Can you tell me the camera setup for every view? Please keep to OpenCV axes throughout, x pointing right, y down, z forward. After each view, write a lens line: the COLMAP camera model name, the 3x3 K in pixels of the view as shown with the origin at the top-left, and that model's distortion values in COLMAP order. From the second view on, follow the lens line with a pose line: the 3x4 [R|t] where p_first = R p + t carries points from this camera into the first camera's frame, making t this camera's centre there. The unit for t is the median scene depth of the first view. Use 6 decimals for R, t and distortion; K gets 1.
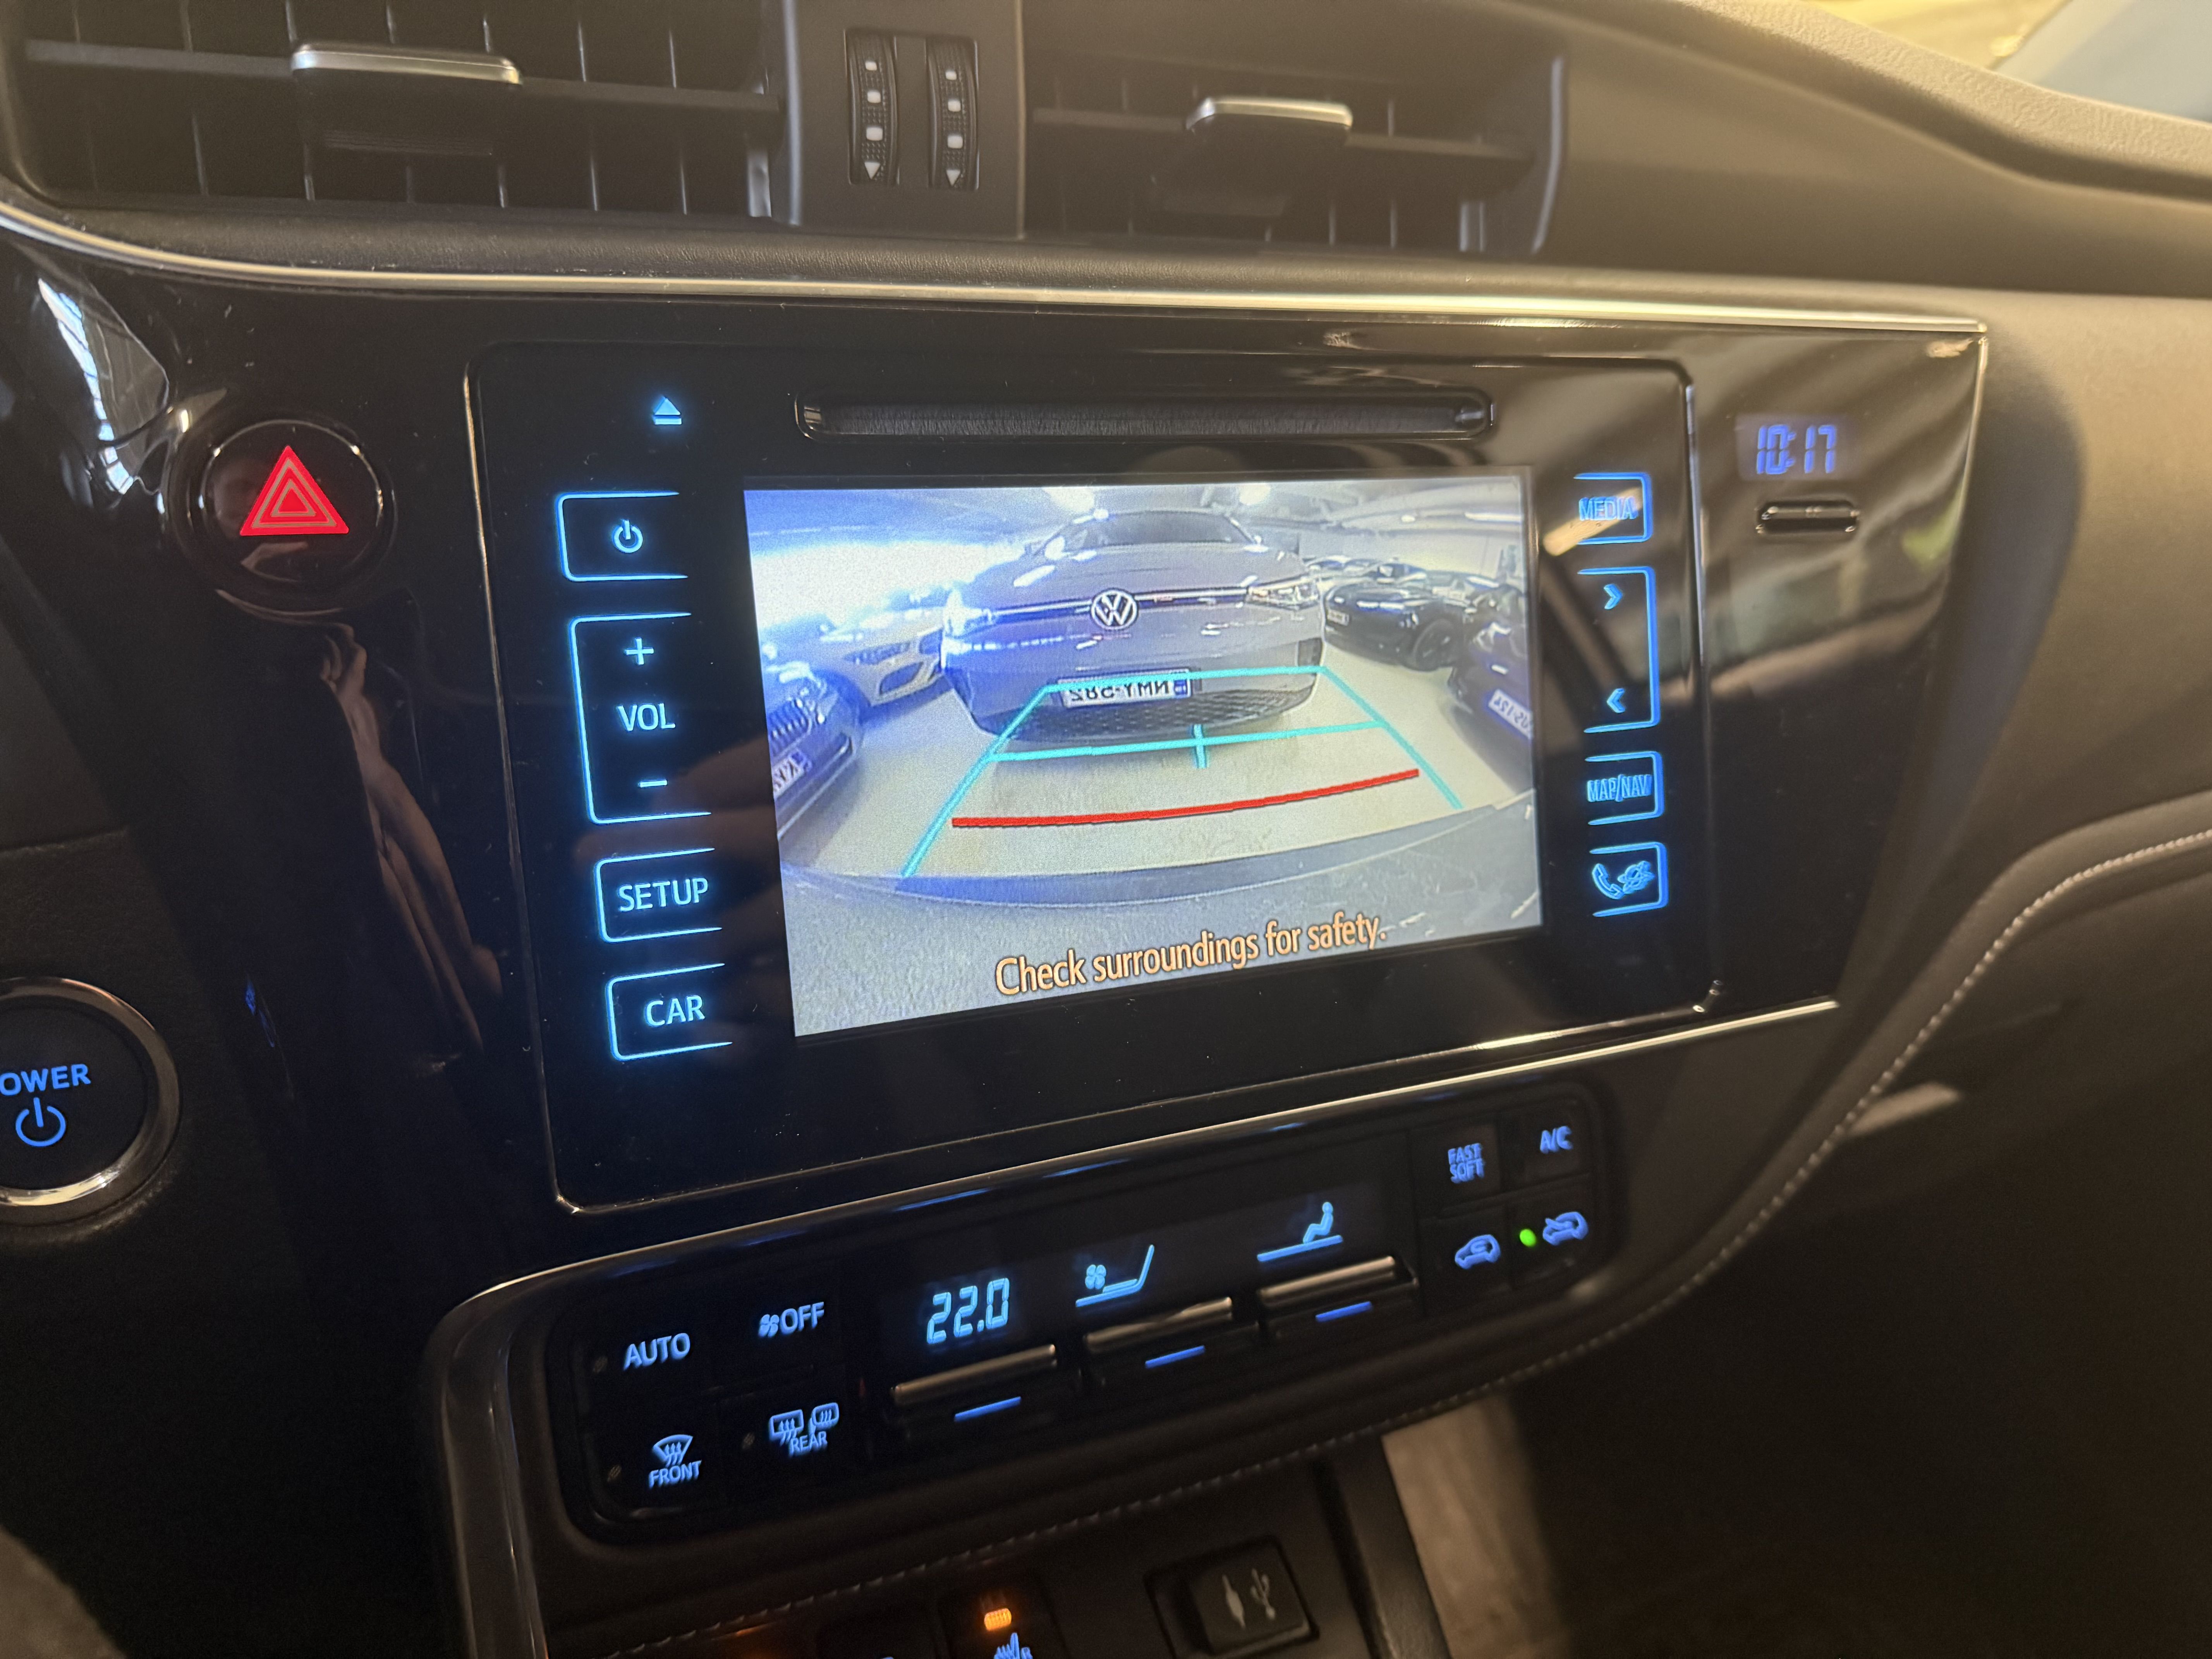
lens RADIAL K [[1627.6, 0, 1106.0], [0, 1627.6, 829.5], [0, 0, 1]] dist [0.061677, -0.156646]
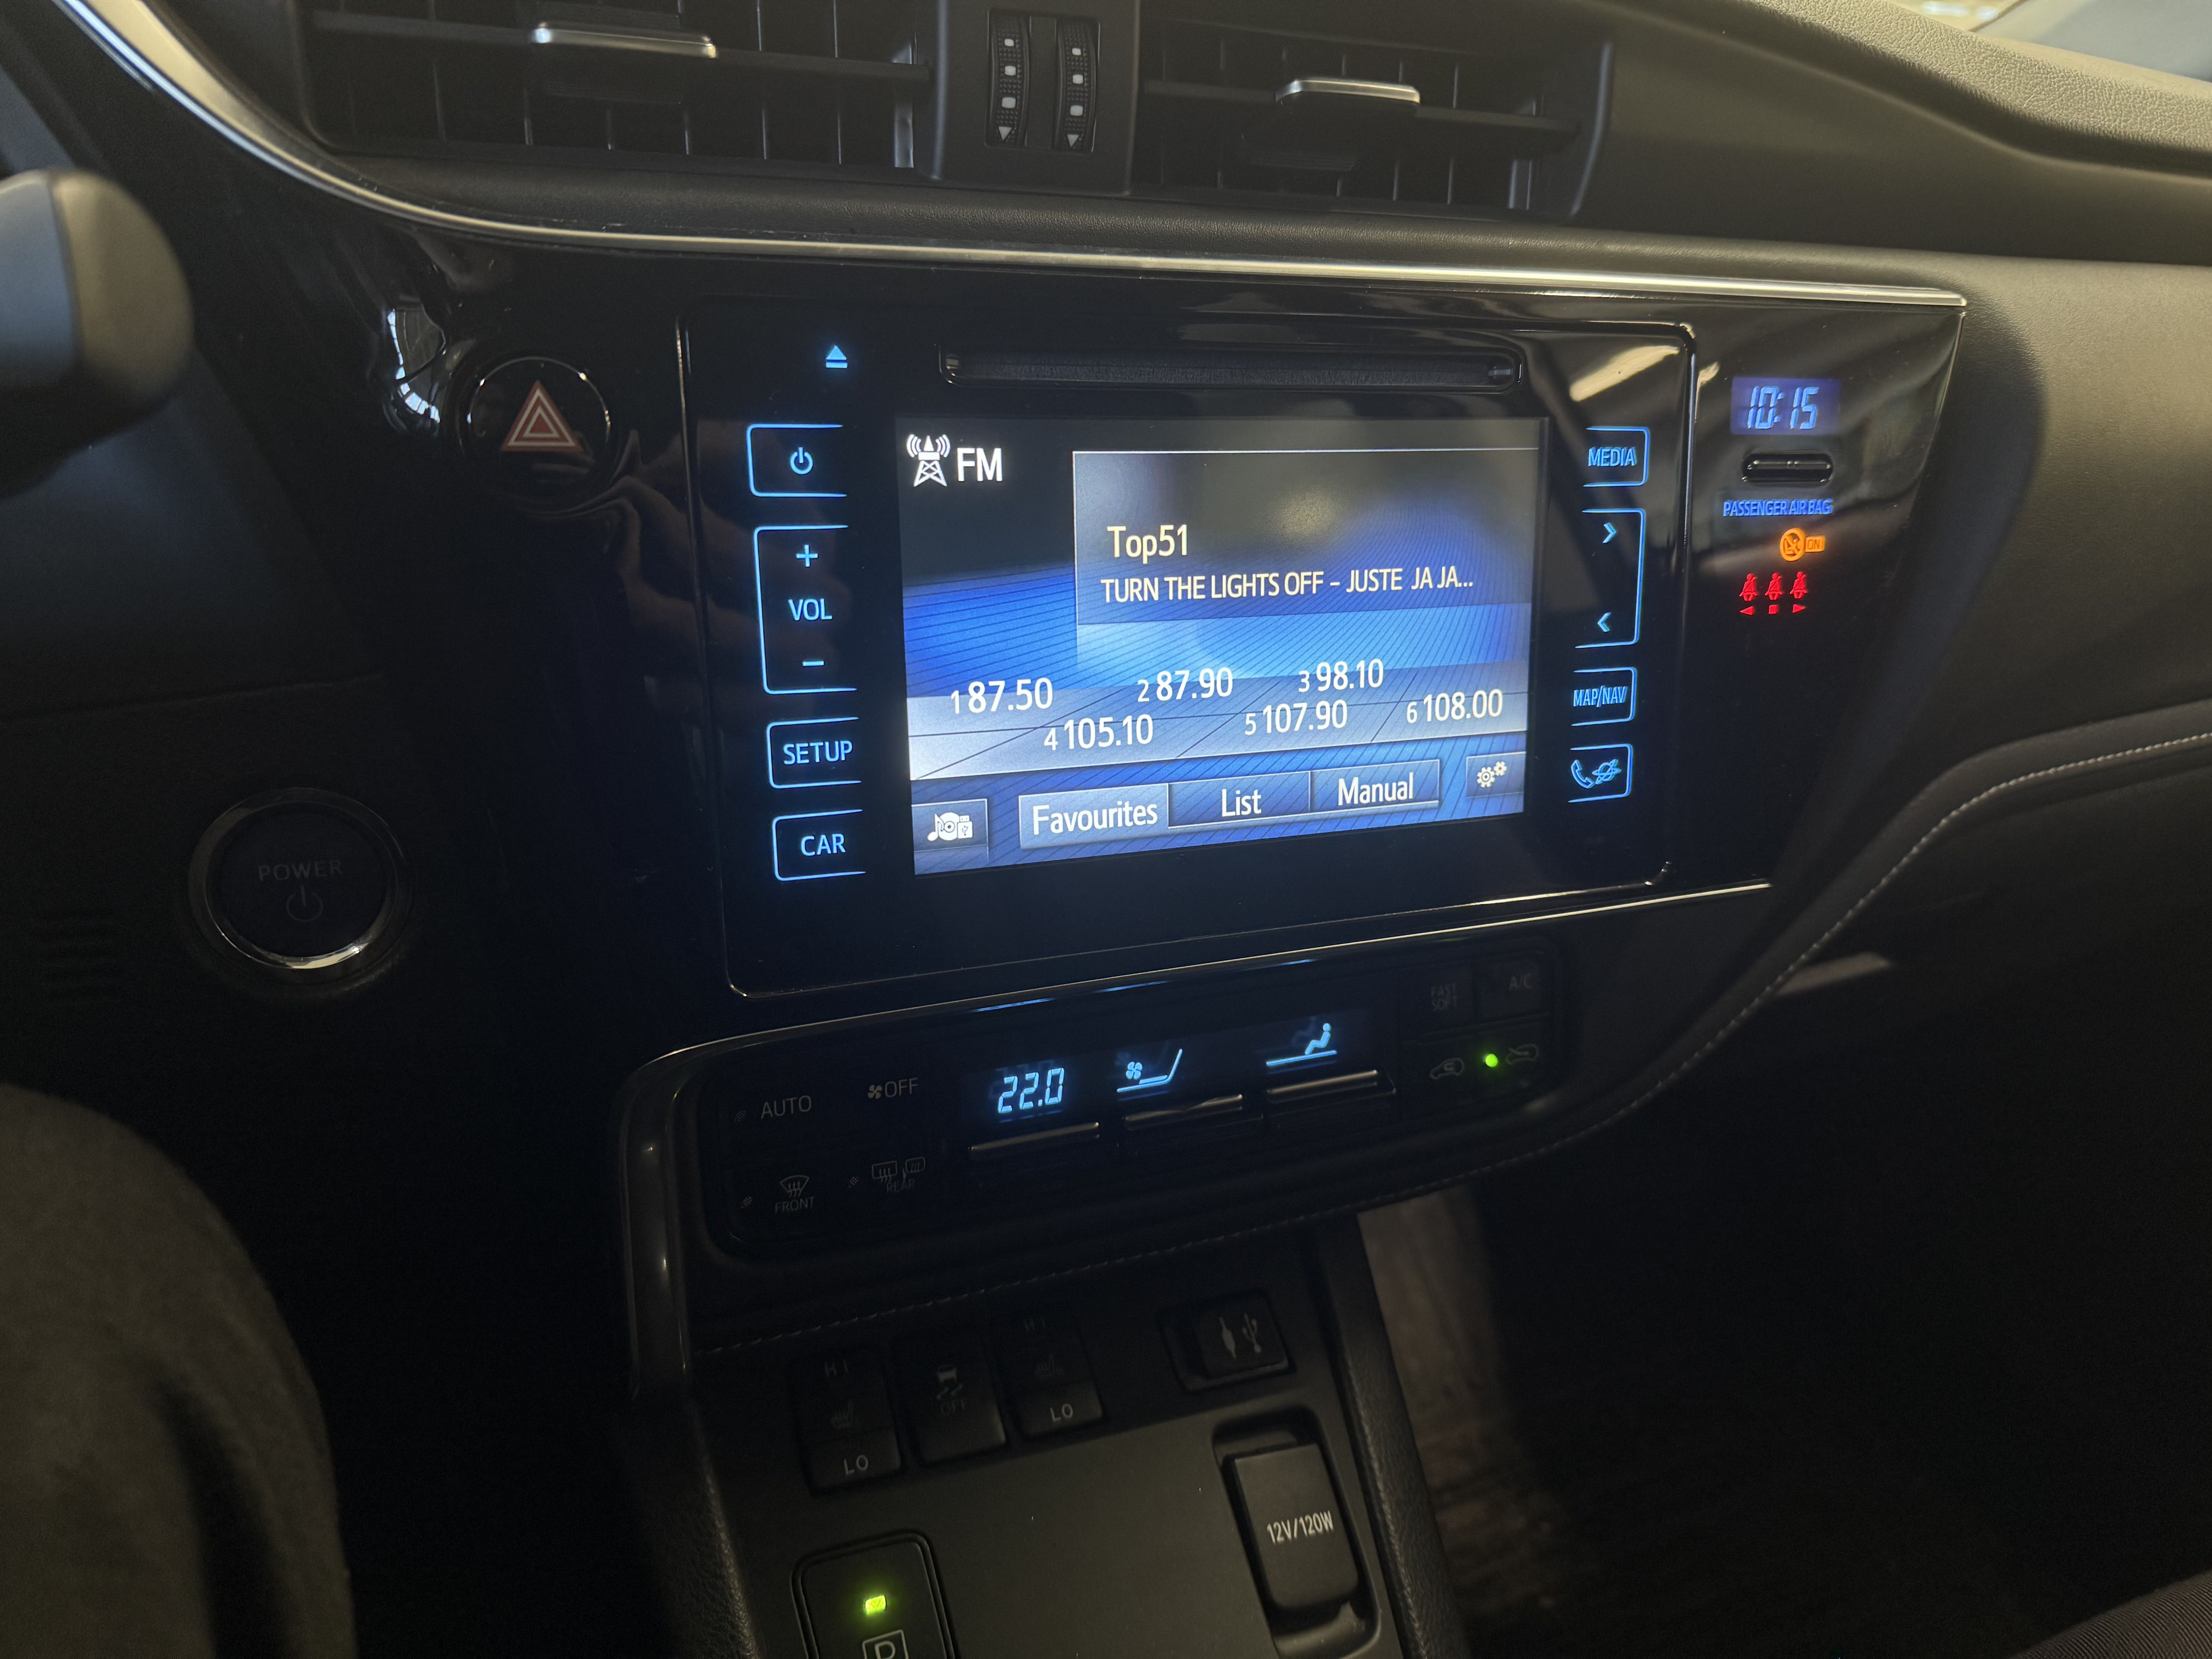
lens RADIAL K [[1609.3, 0, 1119.3], [0, 1609.3, 823.5], [0, 0, 1]] dist [0.150203, -0.378101]
pose [[0.998190, 0.060143, -0.000255, -0.029694], [-0.059734, 0.991872, 0.112348, -0.048530], [0.007010, -0.112130, 0.993669, -0.194999]]
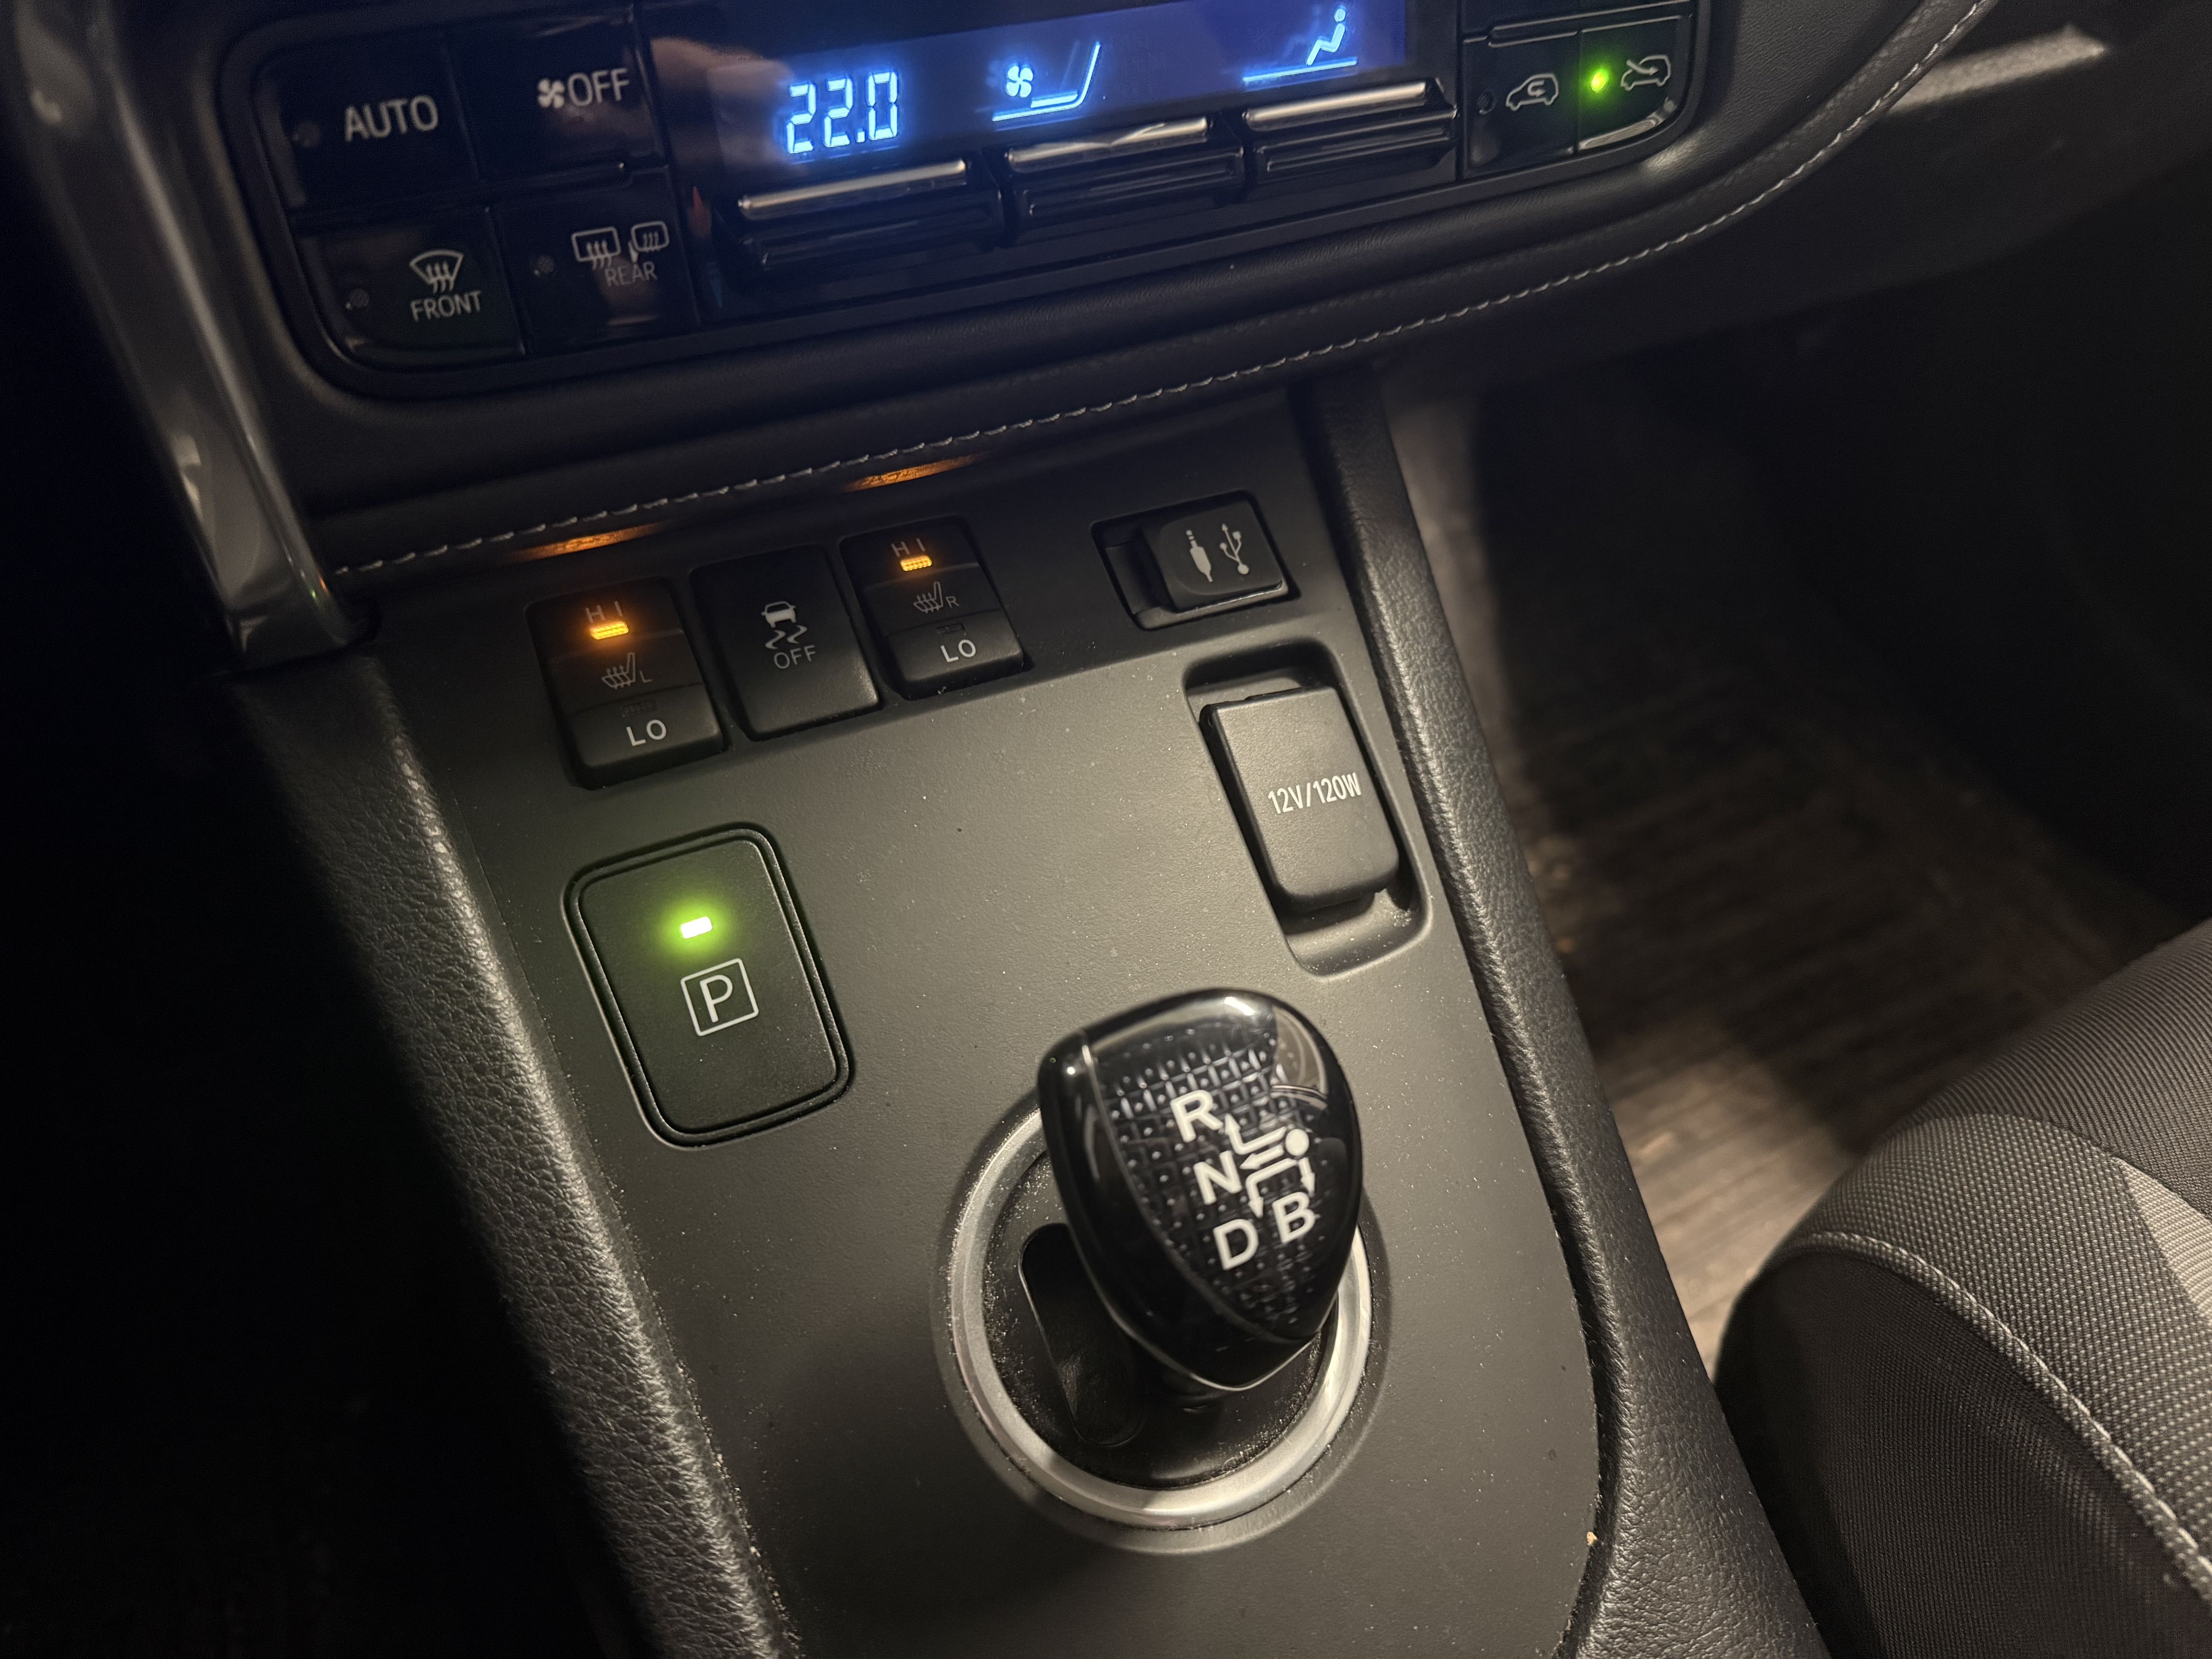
lens RADIAL K [[1627.6, 0, 1106.0], [0, 1627.6, 829.5], [0, 0, 1]] dist [0.061677, -0.156646]
pose [[0.999622, -0.016846, 0.021718, 0.011055], [0.005673, 0.899597, 0.436683, 0.267673], [-0.026894, -0.436395, 0.899353, 0.215291]]
